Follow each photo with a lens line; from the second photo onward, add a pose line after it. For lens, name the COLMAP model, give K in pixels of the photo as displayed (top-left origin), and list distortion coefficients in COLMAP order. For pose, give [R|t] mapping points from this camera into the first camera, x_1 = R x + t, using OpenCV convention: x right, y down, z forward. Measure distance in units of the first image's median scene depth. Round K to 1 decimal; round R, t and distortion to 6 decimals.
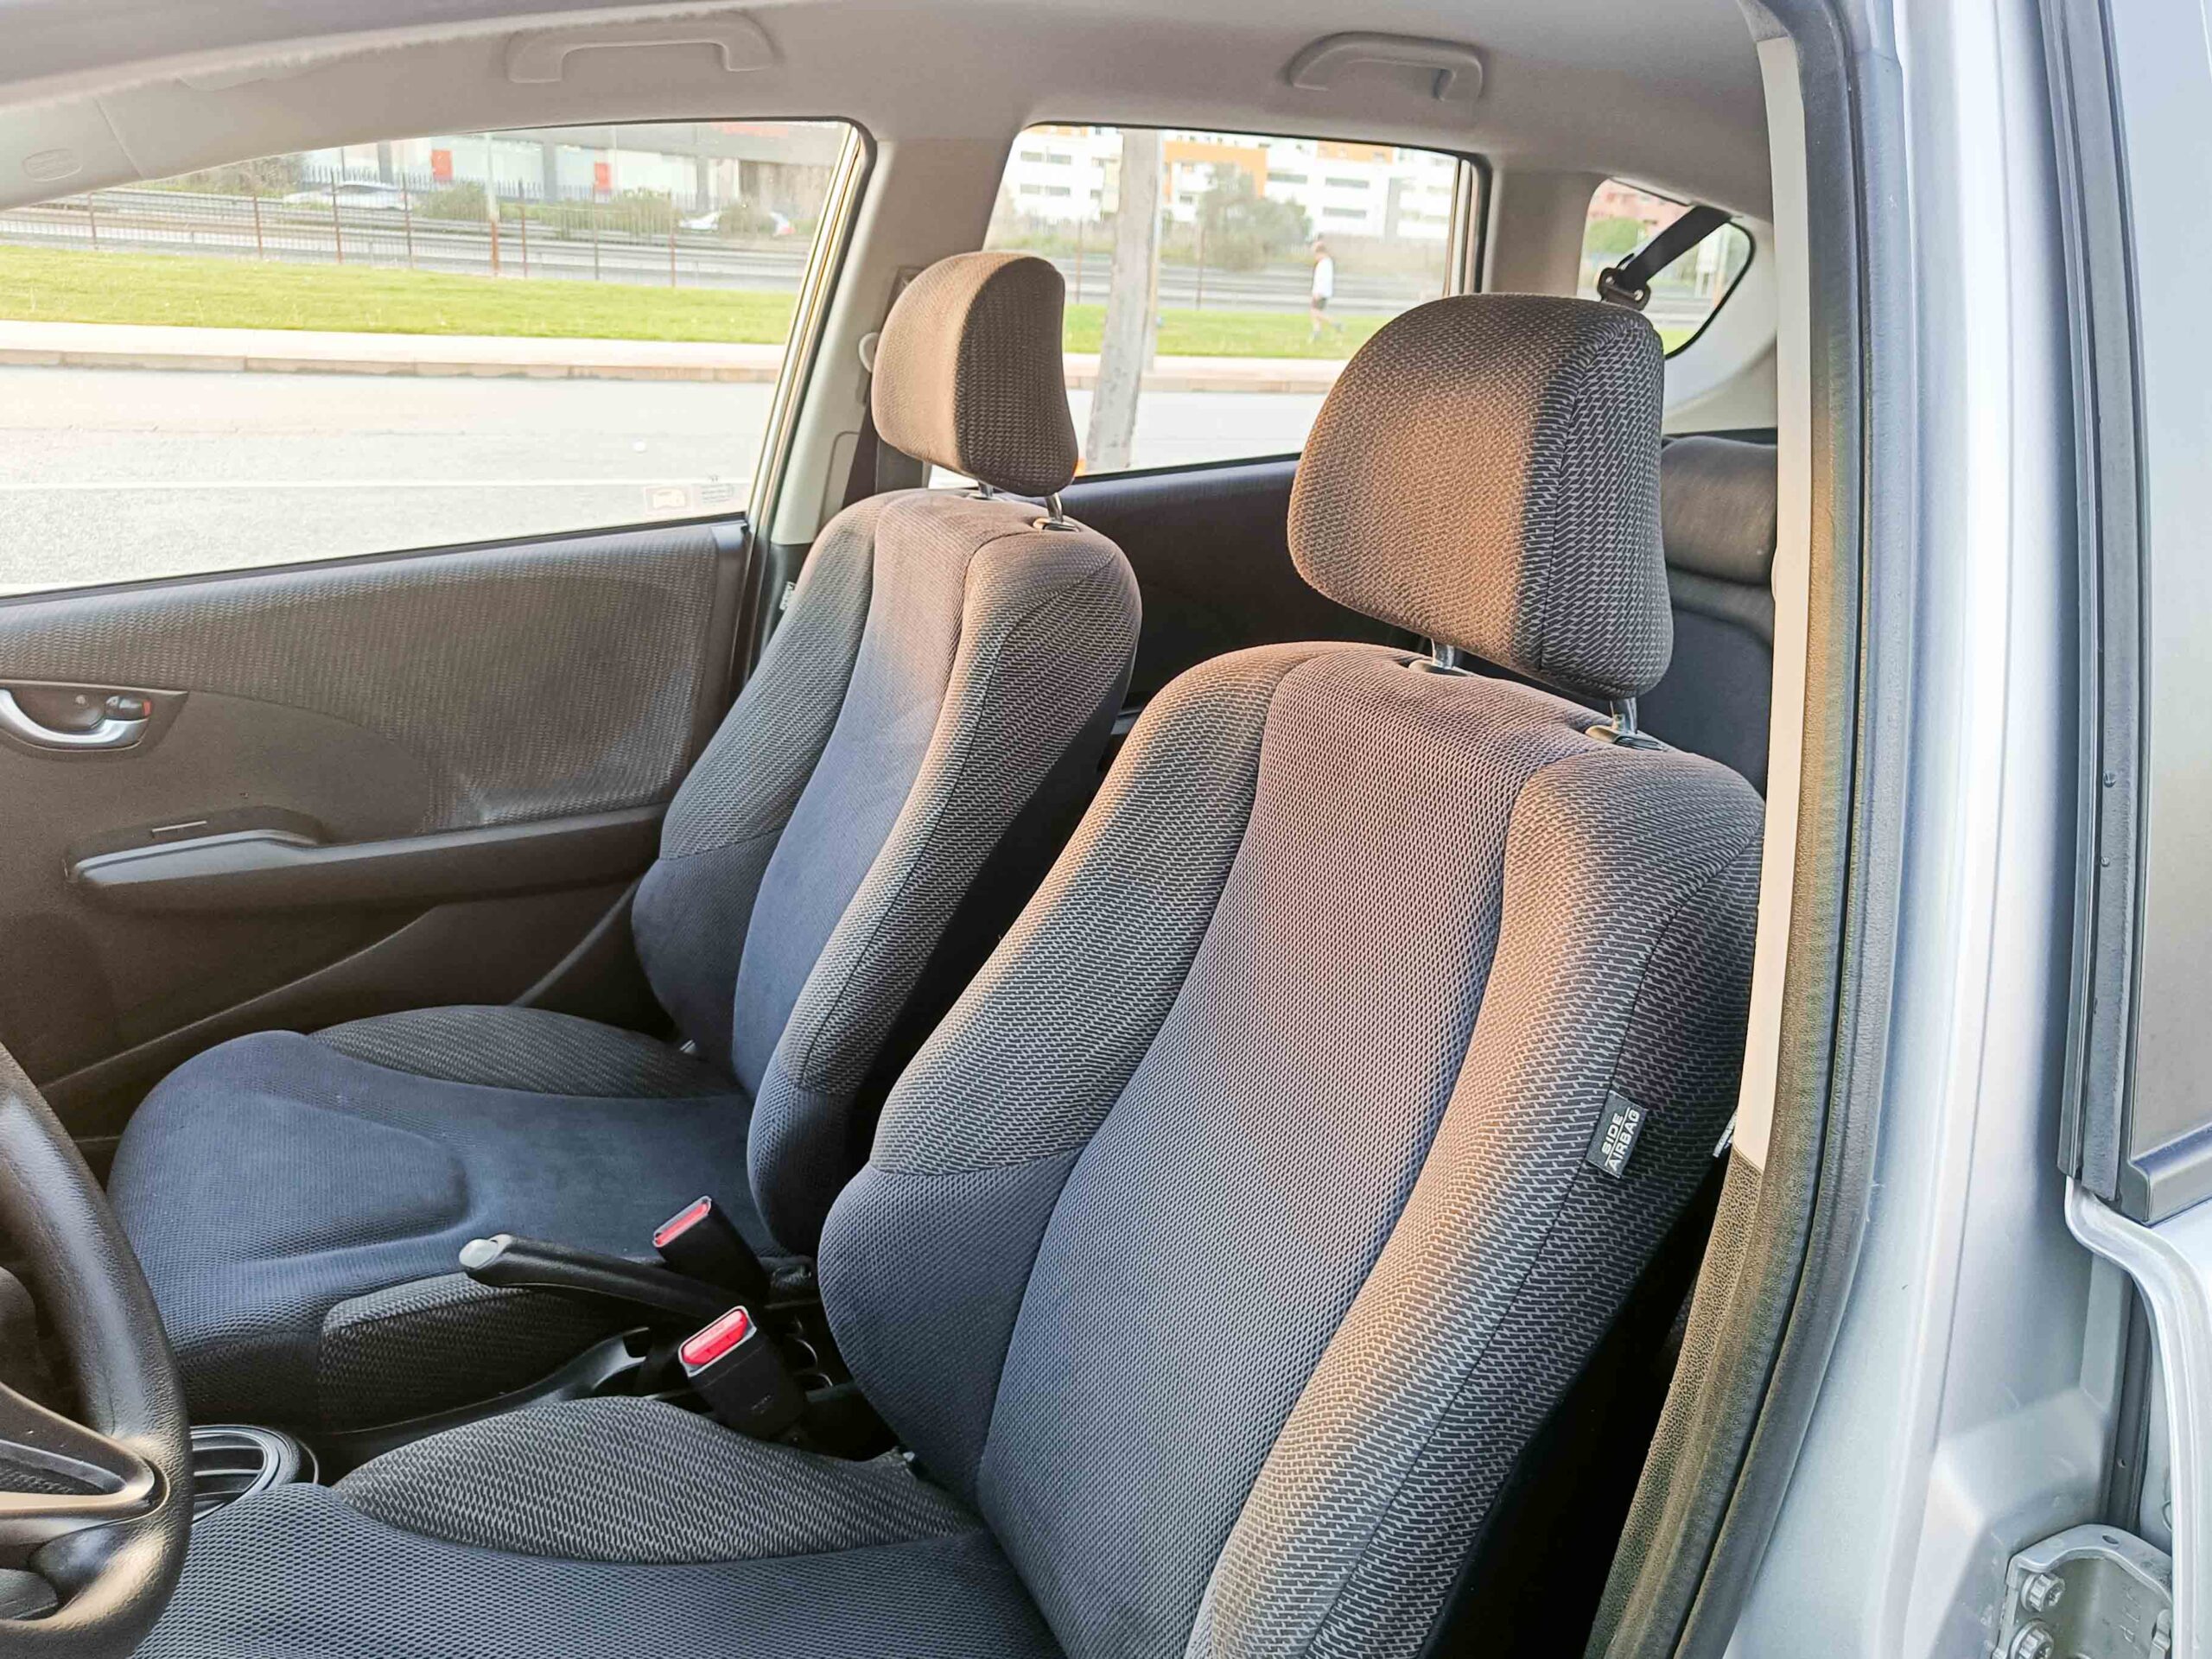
lens RADIAL K [[1668.1, 0, 1106.0], [0, 1668.1, 829.5], [0, 0, 1]] dist [0.027161, 0.000985]
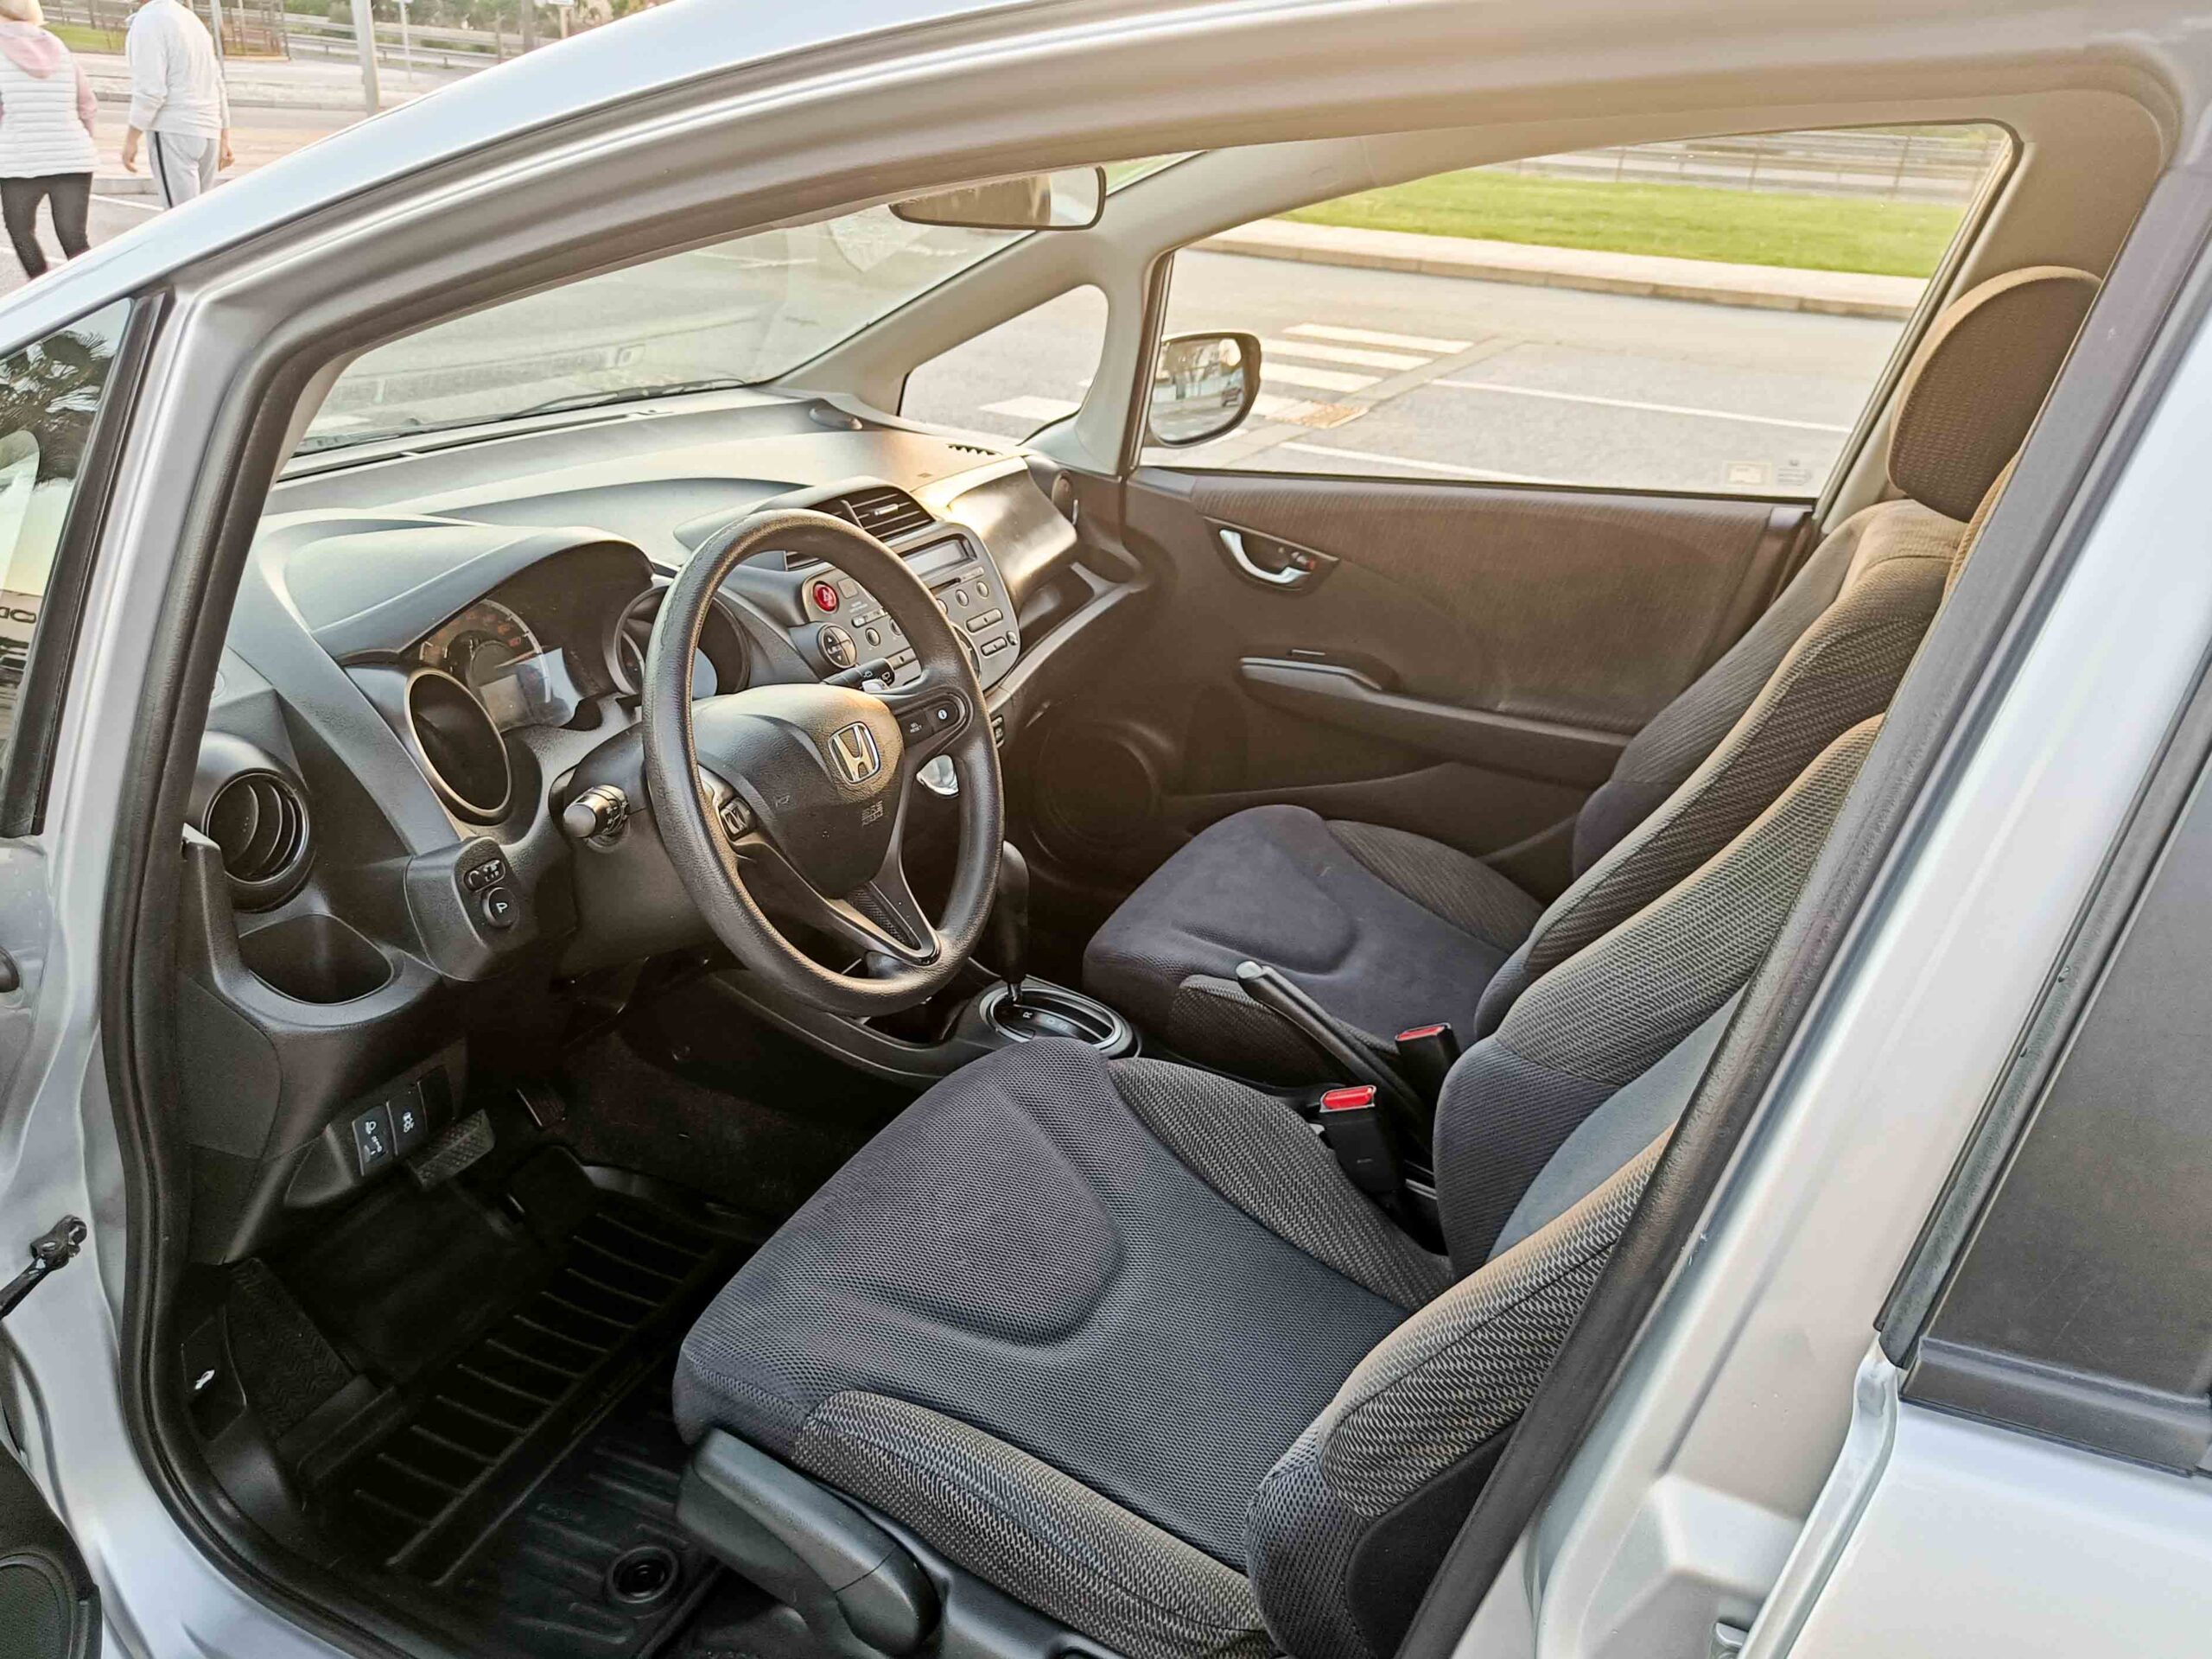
lens RADIAL K [[1656.1, 0, 1147.4], [0, 1656.1, 830.3], [0, 0, 1]] dist [0.133242, 0.000505]
pose [[0.621763, 0.315380, -0.716901, 0.409758], [-0.292961, 0.942546, 0.160564, -0.044924], [0.726351, 0.110191, 0.678434, -0.024552]]
